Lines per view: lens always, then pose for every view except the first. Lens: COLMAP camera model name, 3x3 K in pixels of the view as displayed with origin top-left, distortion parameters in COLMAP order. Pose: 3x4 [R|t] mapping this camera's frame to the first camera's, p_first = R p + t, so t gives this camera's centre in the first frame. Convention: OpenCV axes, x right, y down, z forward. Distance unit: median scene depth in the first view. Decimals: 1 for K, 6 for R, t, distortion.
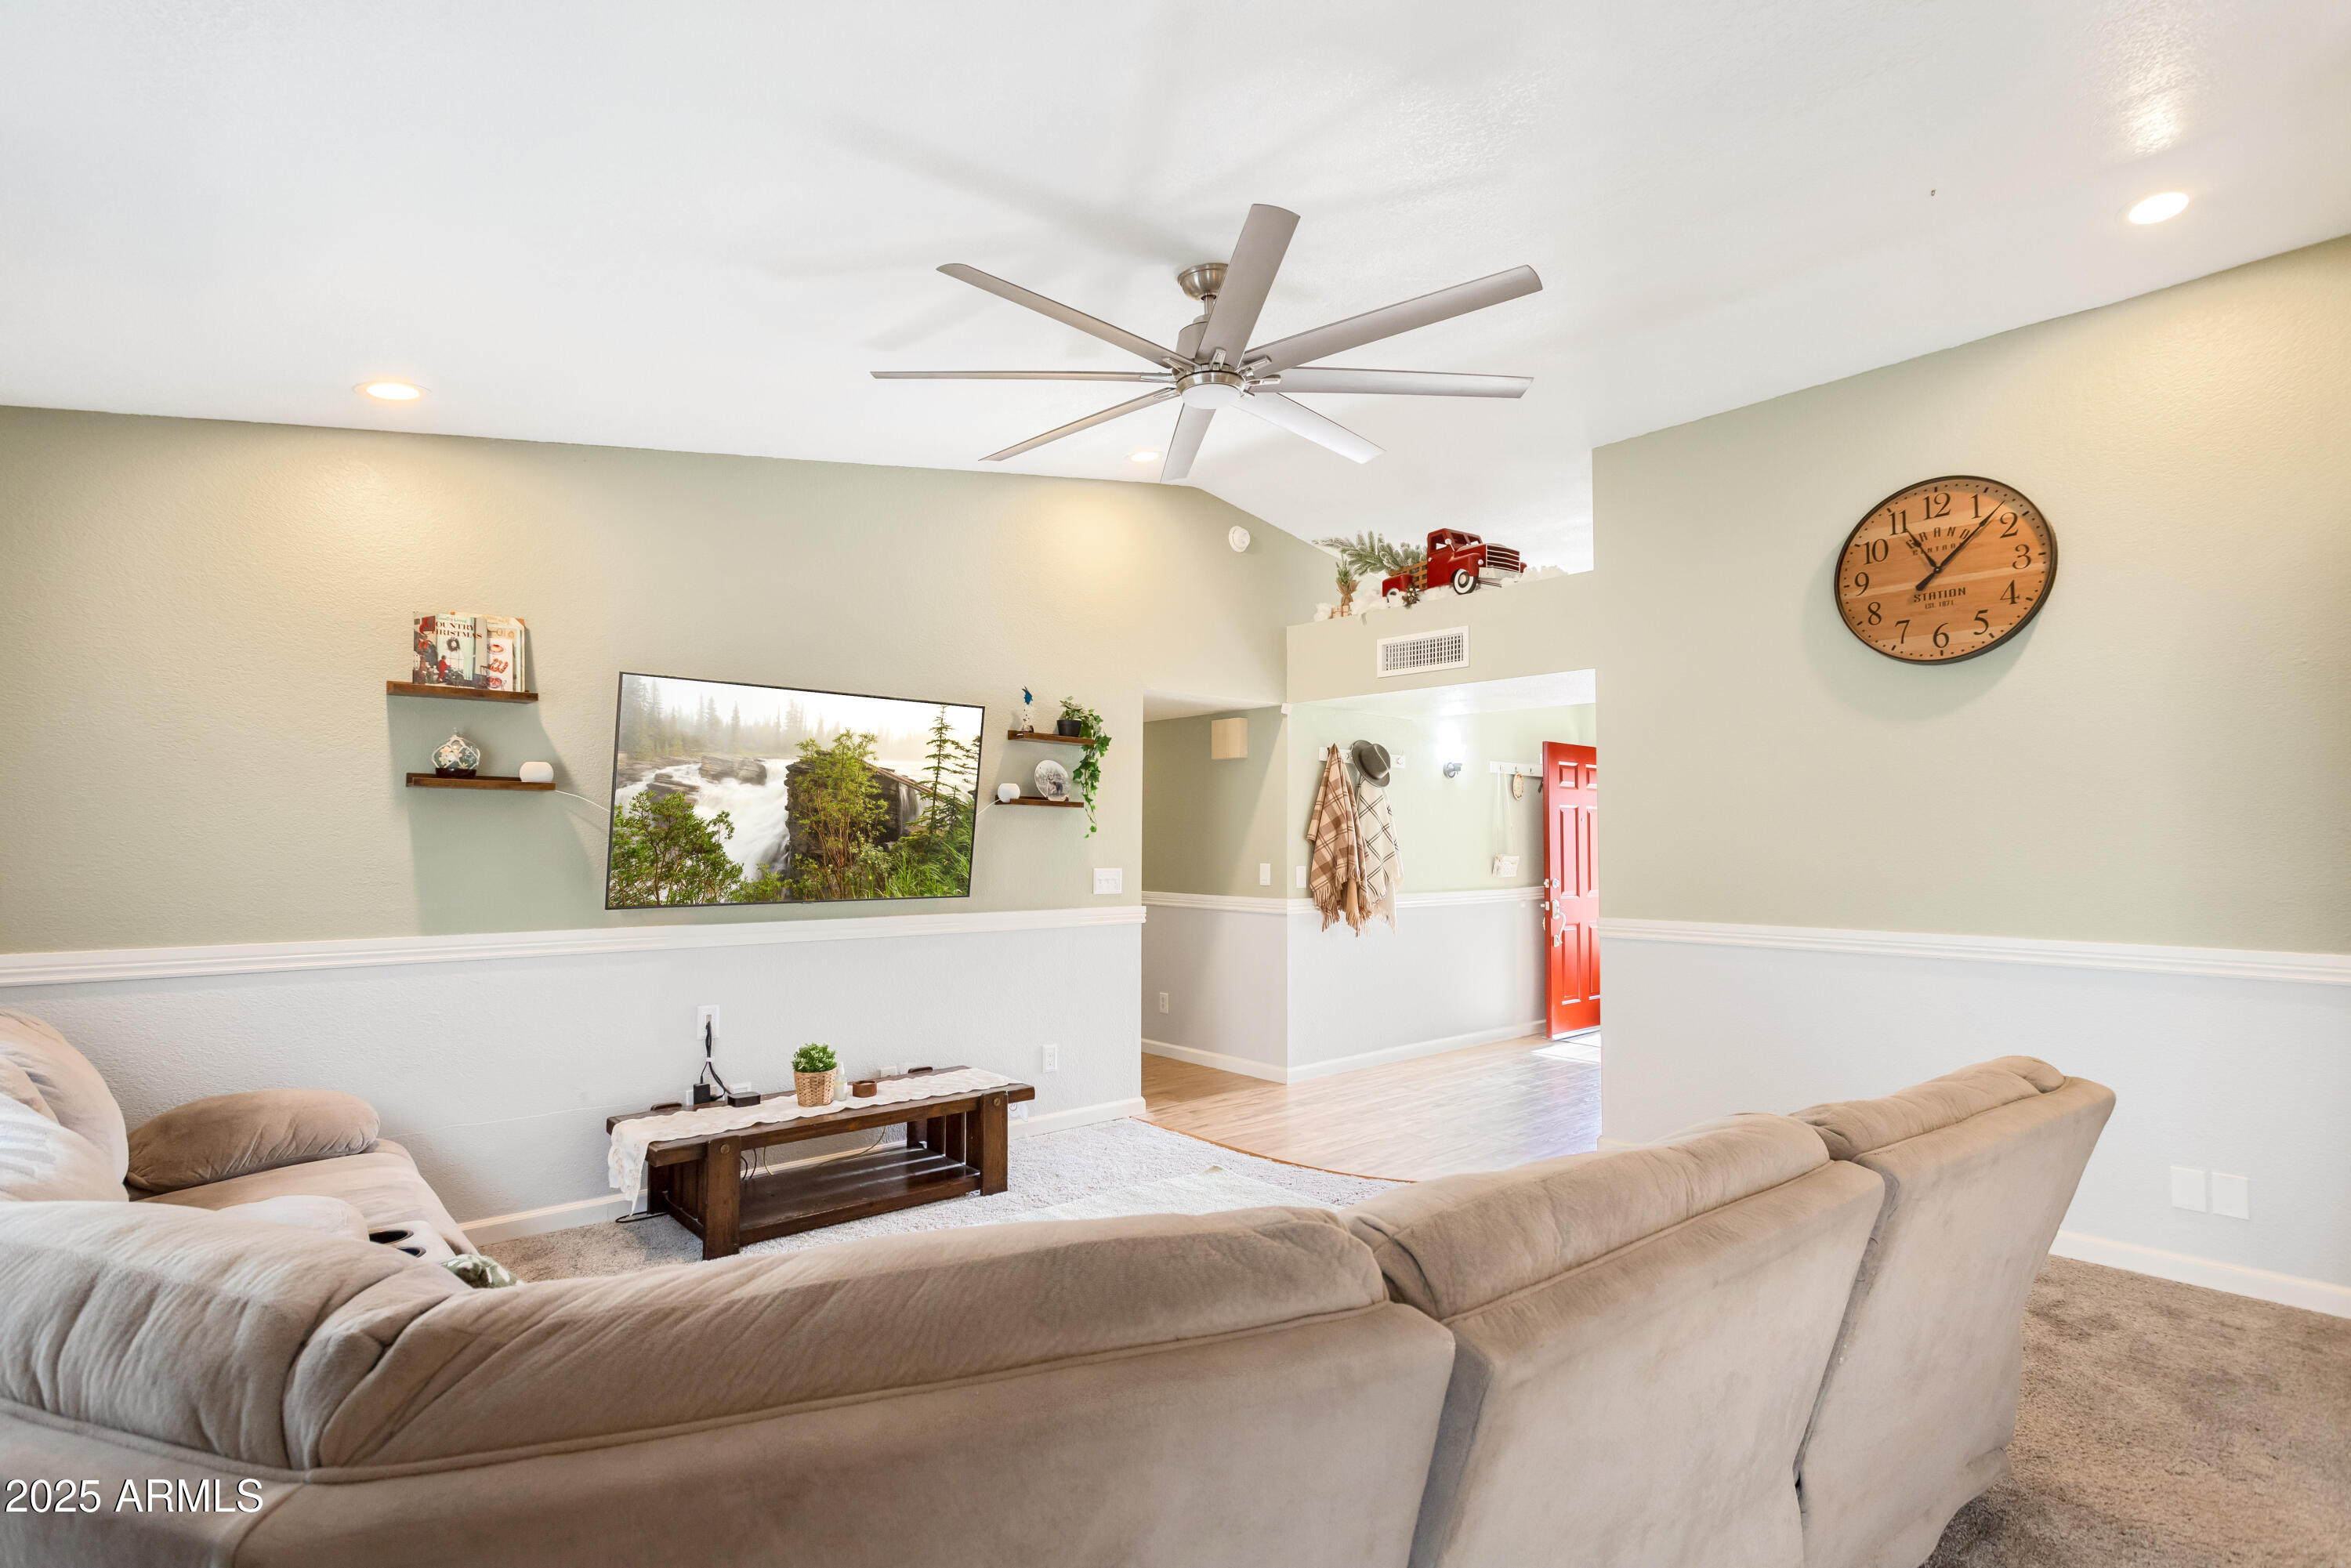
lens RADIAL K [[1139.8, 0, 1184.2], [0, 1139.8, 793.1], [0, 0, 1]] dist [0.007017, 0.000138]
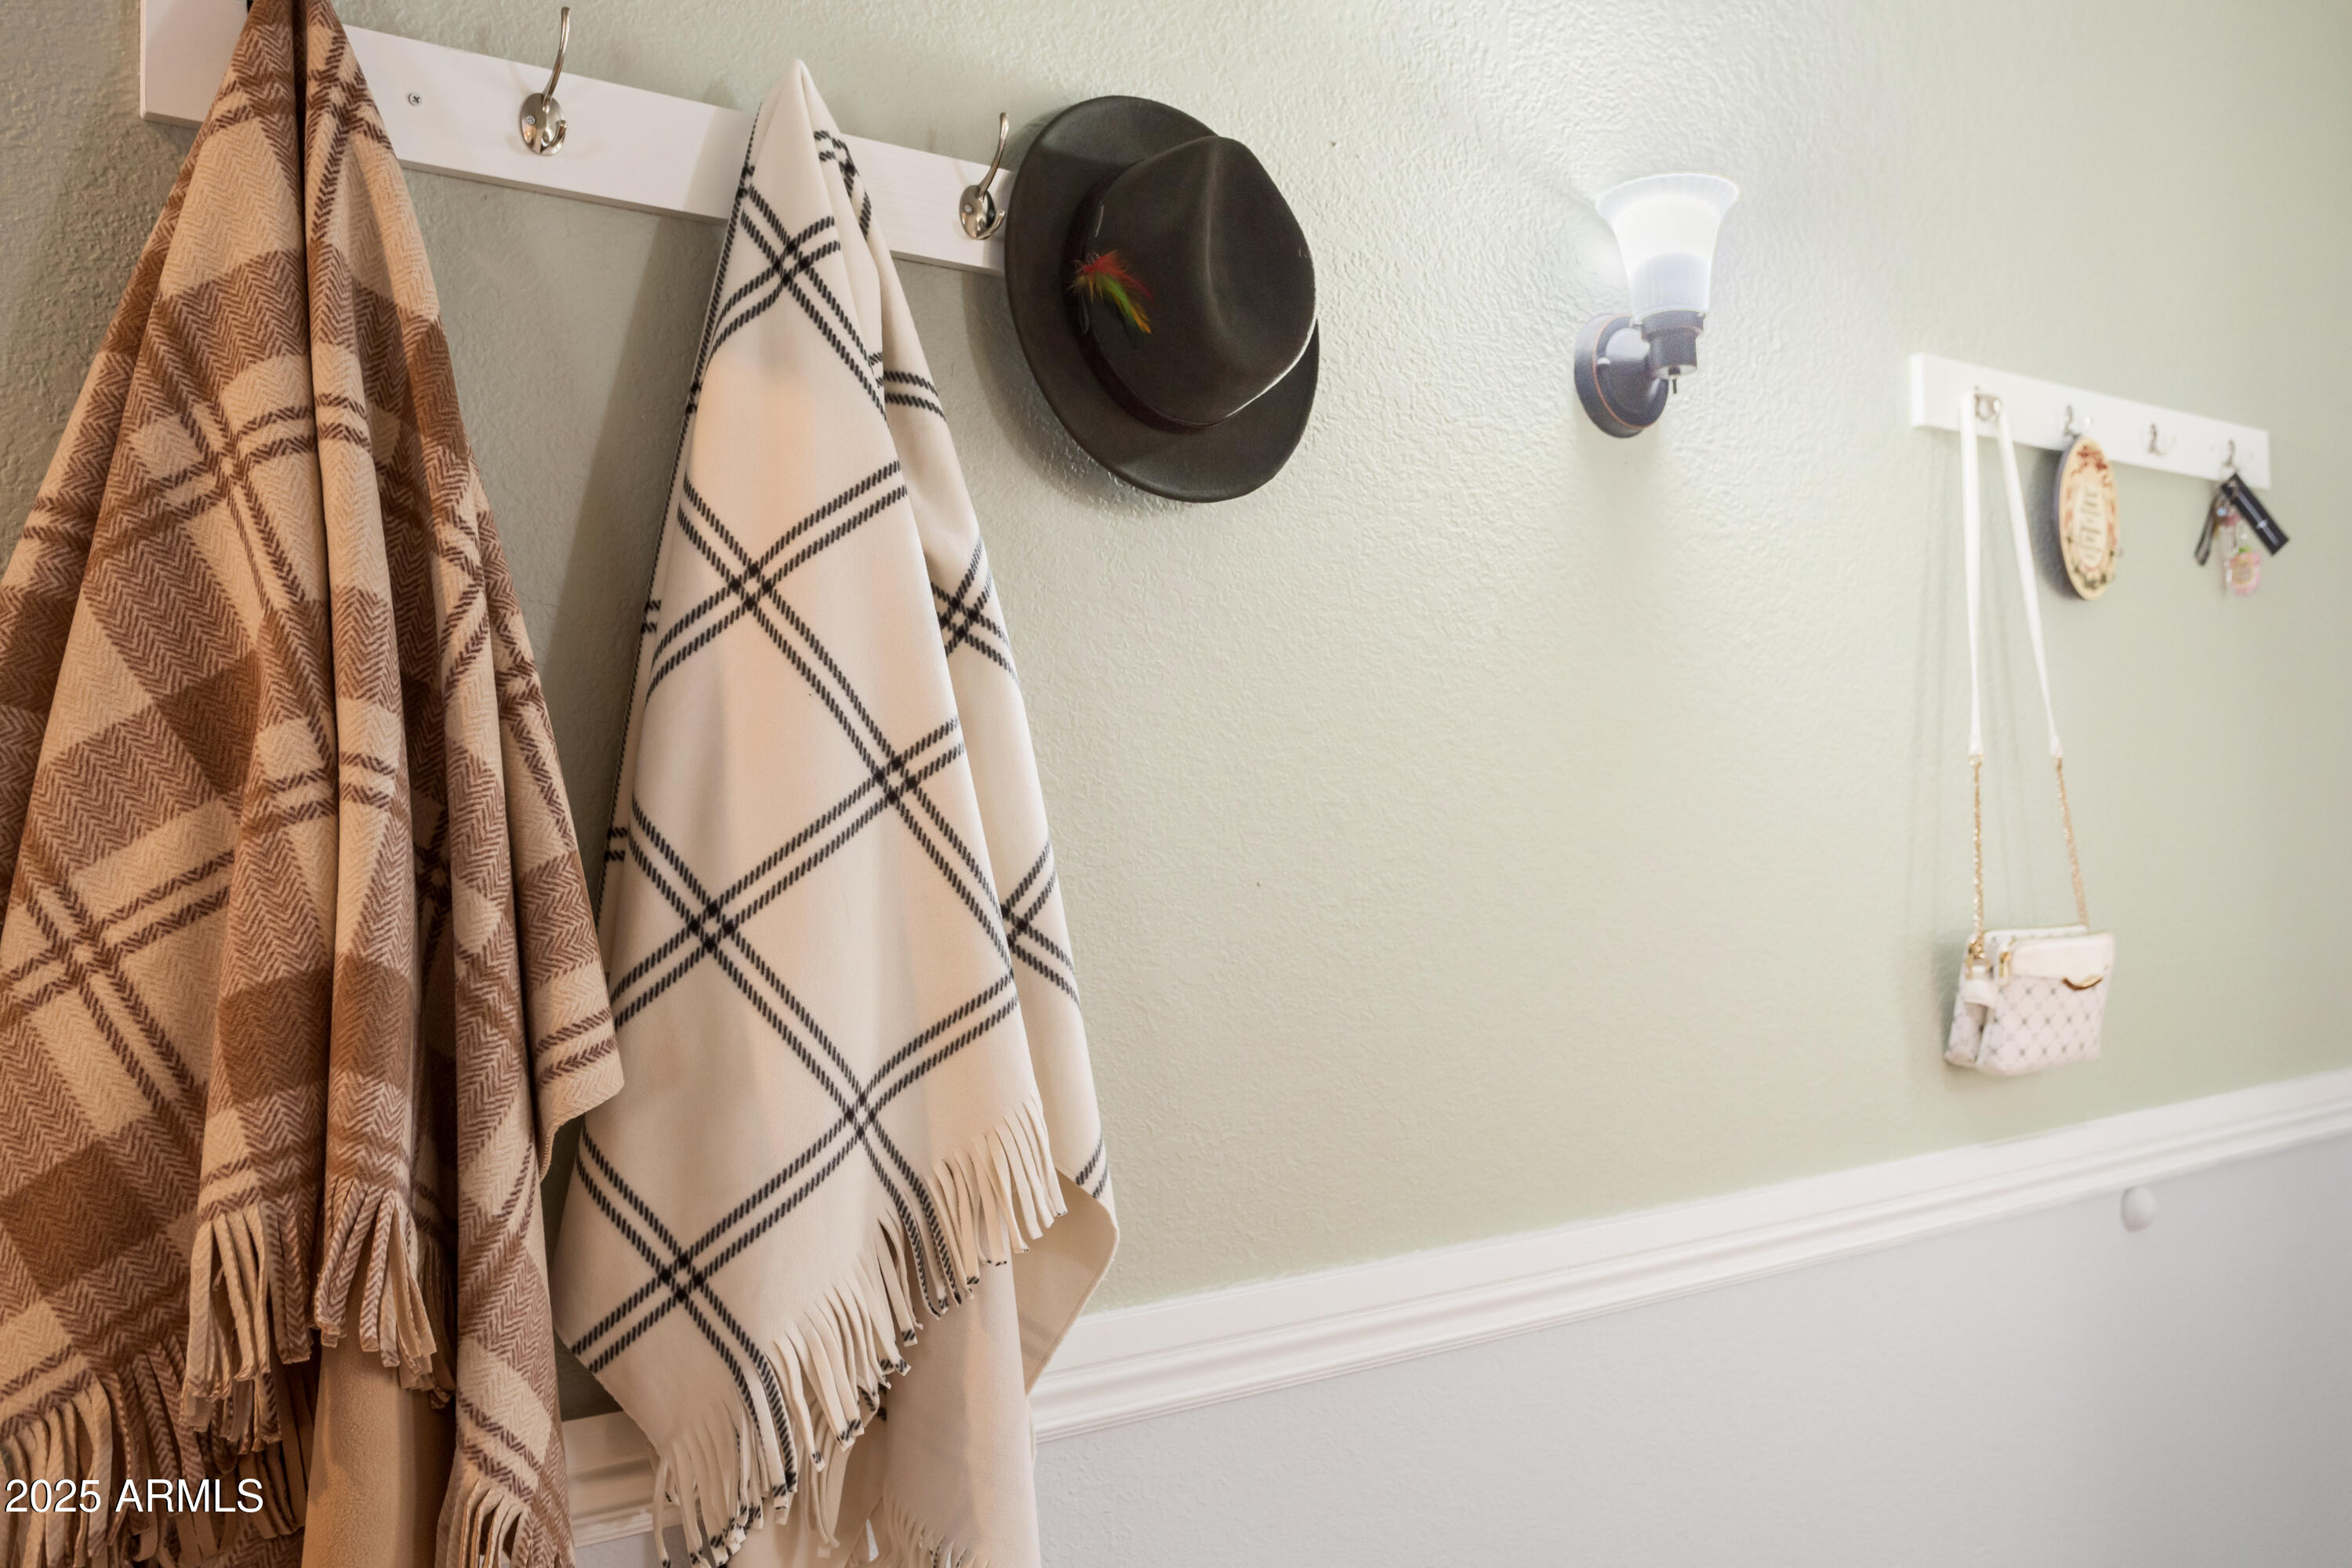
lens RADIAL K [[2028.6, 0, 1186.5], [0, 2028.6, 806.2], [0, 0, 1]] dist [-0.017981, 0.021369]
pose [[0.994969, -0.034353, -0.094105, 0.230178], [0.035784, 0.999268, 0.013554, 0.033842], [0.093570, -0.016853, 0.995470, 0.848891]]
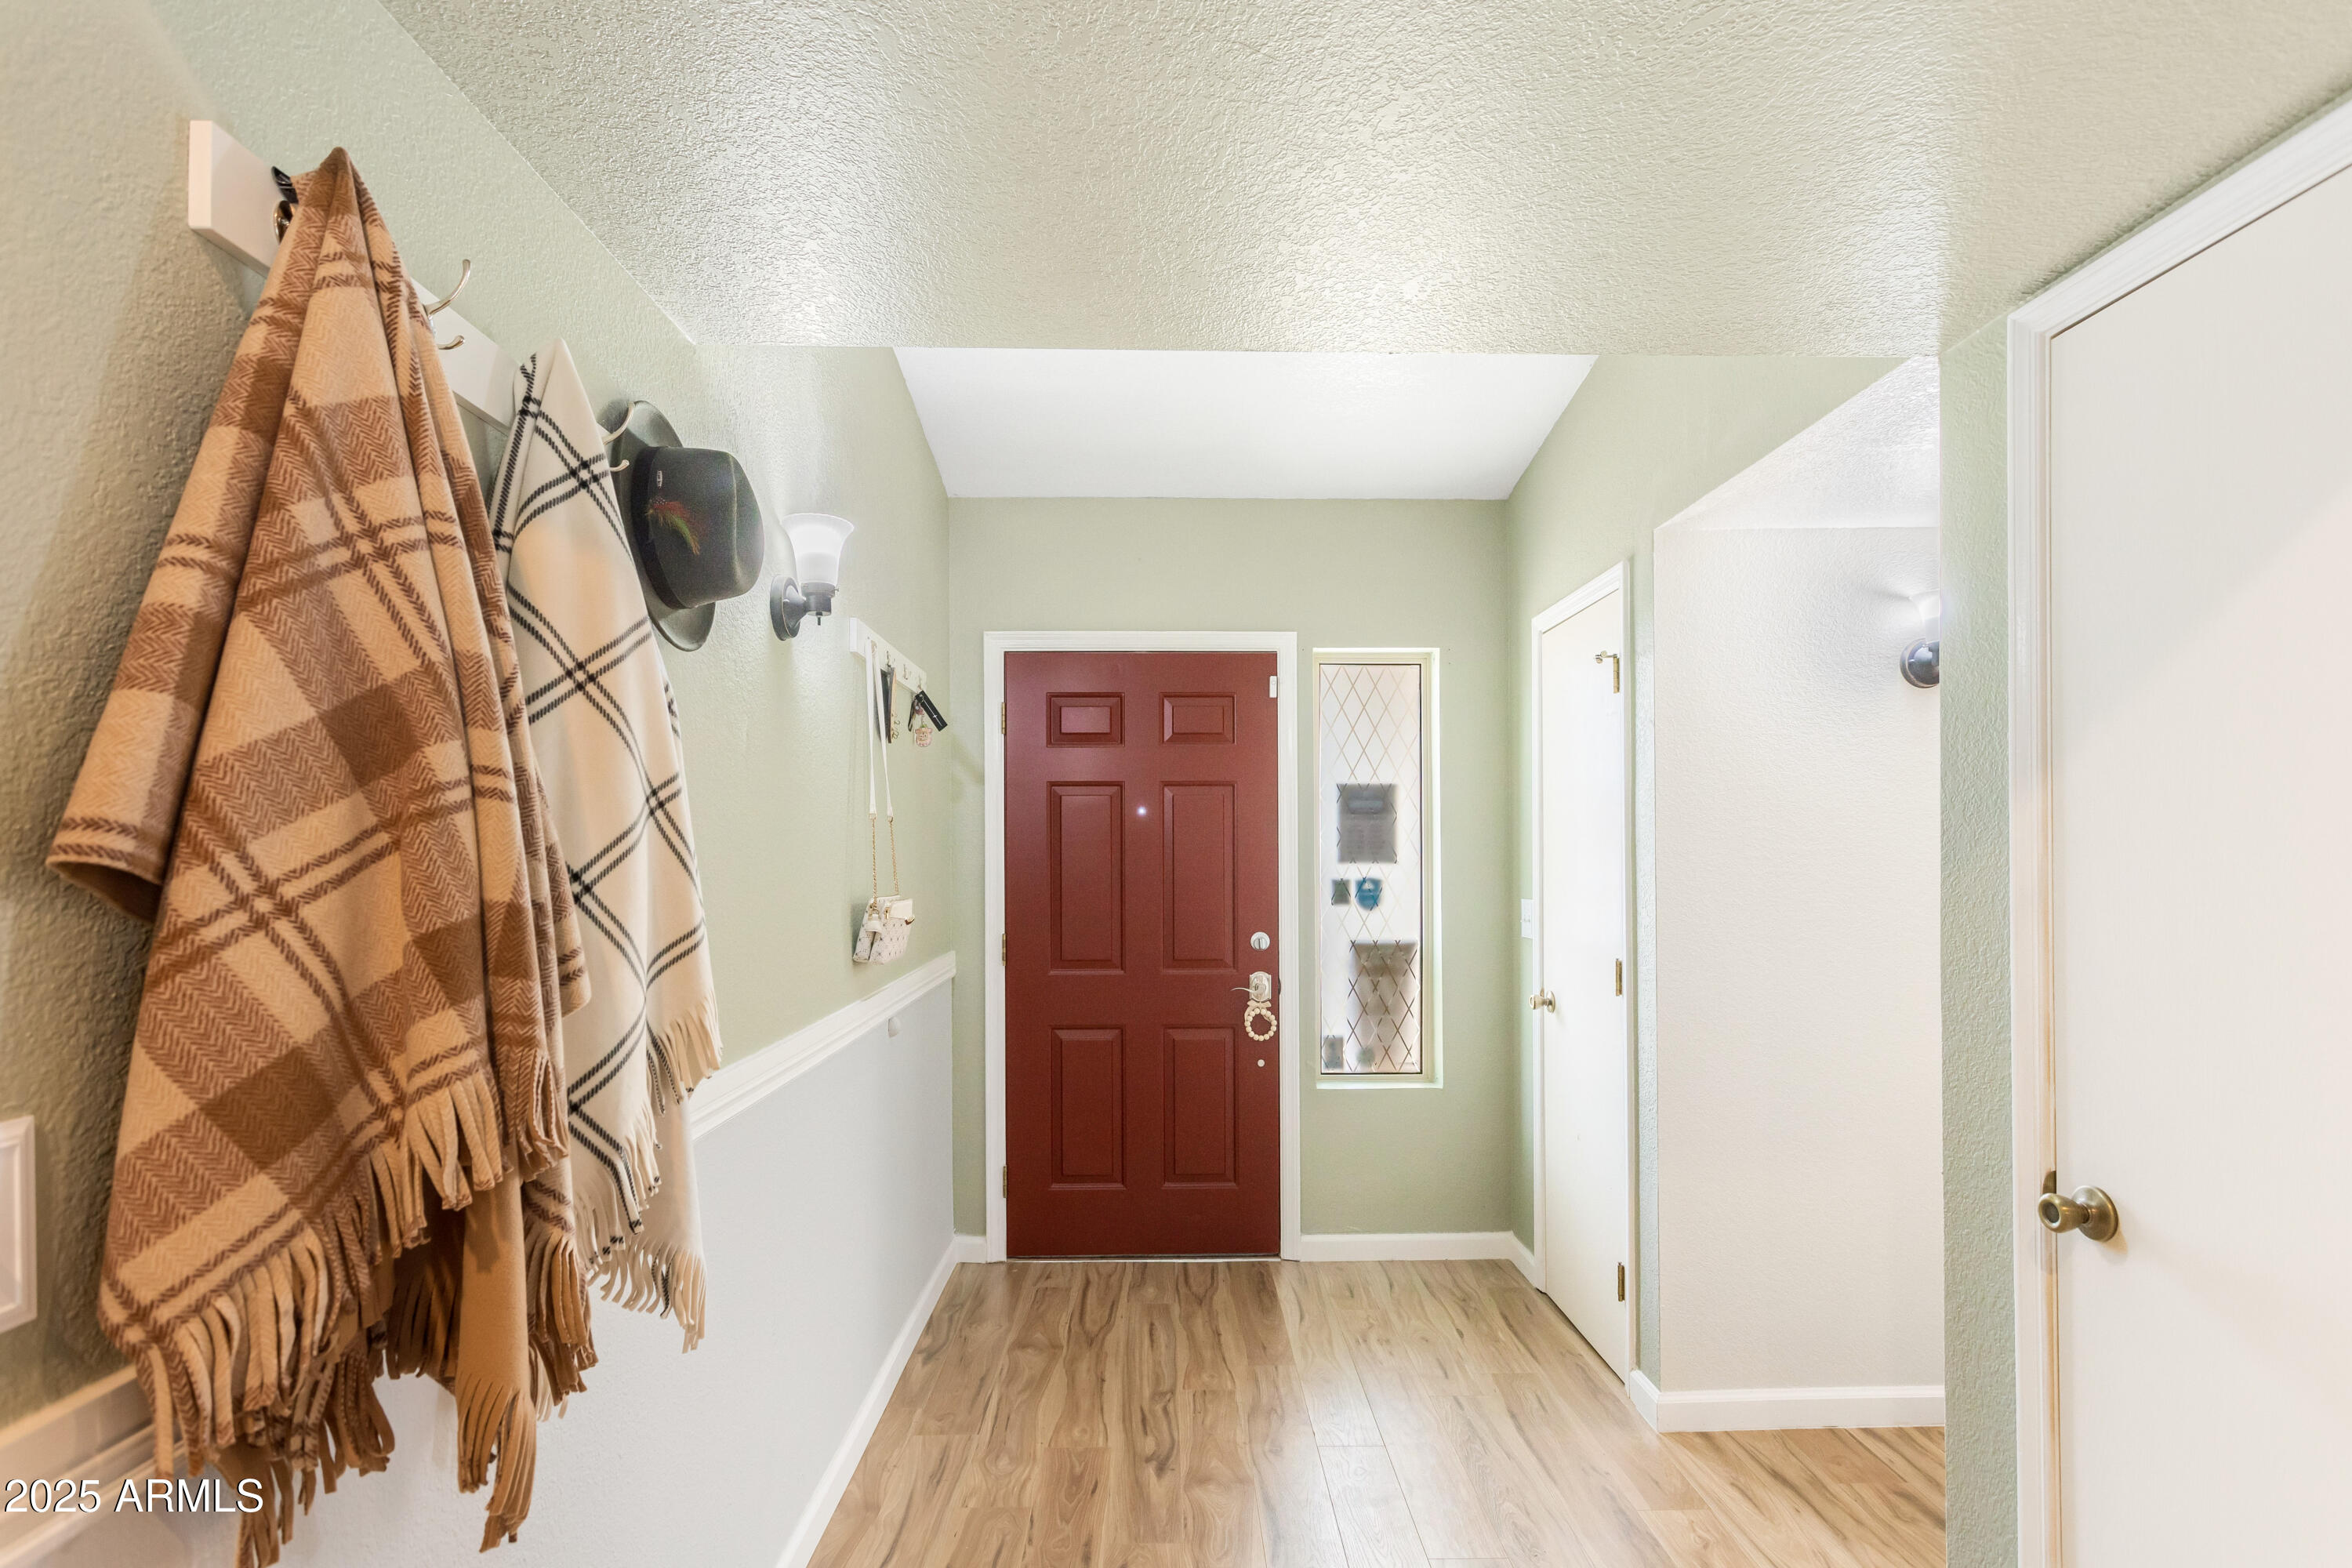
lens RADIAL K [[1140.3, 0, 1196.0], [0, 1140.3, 859.7], [0, 0, 1]] dist [0.007017, 0.000138]
pose [[0.643527, -0.008977, 0.765370, 0.095272], [-0.028973, 0.998929, 0.036077, 0.032986], [-0.764874, -0.045392, 0.642578, 0.852705]]
